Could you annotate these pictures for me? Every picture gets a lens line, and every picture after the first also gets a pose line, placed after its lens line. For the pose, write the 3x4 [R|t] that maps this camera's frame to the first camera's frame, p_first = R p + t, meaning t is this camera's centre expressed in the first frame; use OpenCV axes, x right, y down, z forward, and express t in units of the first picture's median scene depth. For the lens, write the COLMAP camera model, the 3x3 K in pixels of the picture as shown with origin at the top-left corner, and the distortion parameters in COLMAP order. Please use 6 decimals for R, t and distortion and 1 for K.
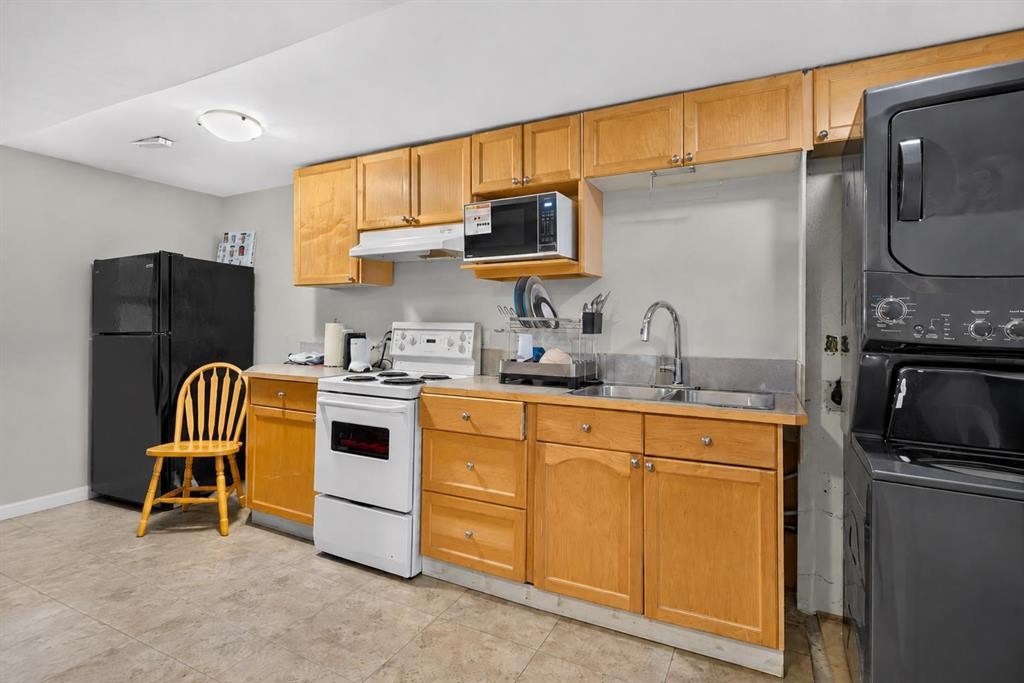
lens RADIAL K [[496.7, 0, 507.5], [0, 496.7, 337.9], [0, 0, 1]] dist [-0.000450, -0.001024]
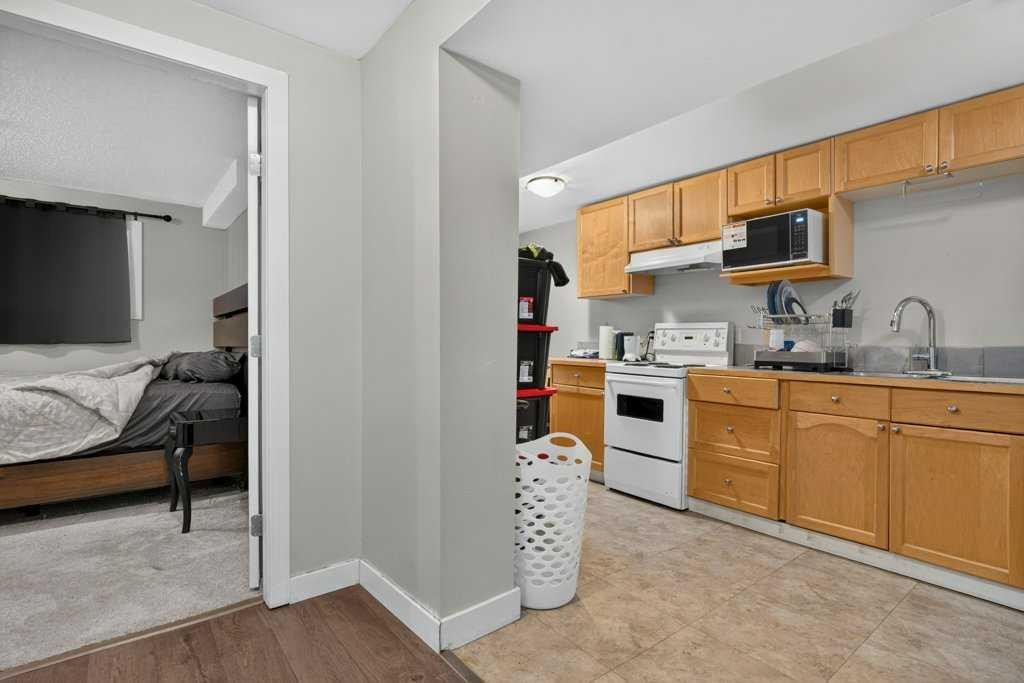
lens RADIAL K [[501.9, 0, 522.2], [0, 501.9, 350.3], [0, 0, 1]] dist [-0.001724, -0.000890]
pose [[0.918156, 0.005672, -0.396180, -0.048876], [-0.009435, 0.999927, -0.007549, 0.059332], [0.396108, 0.010669, 0.918142, -0.354470]]
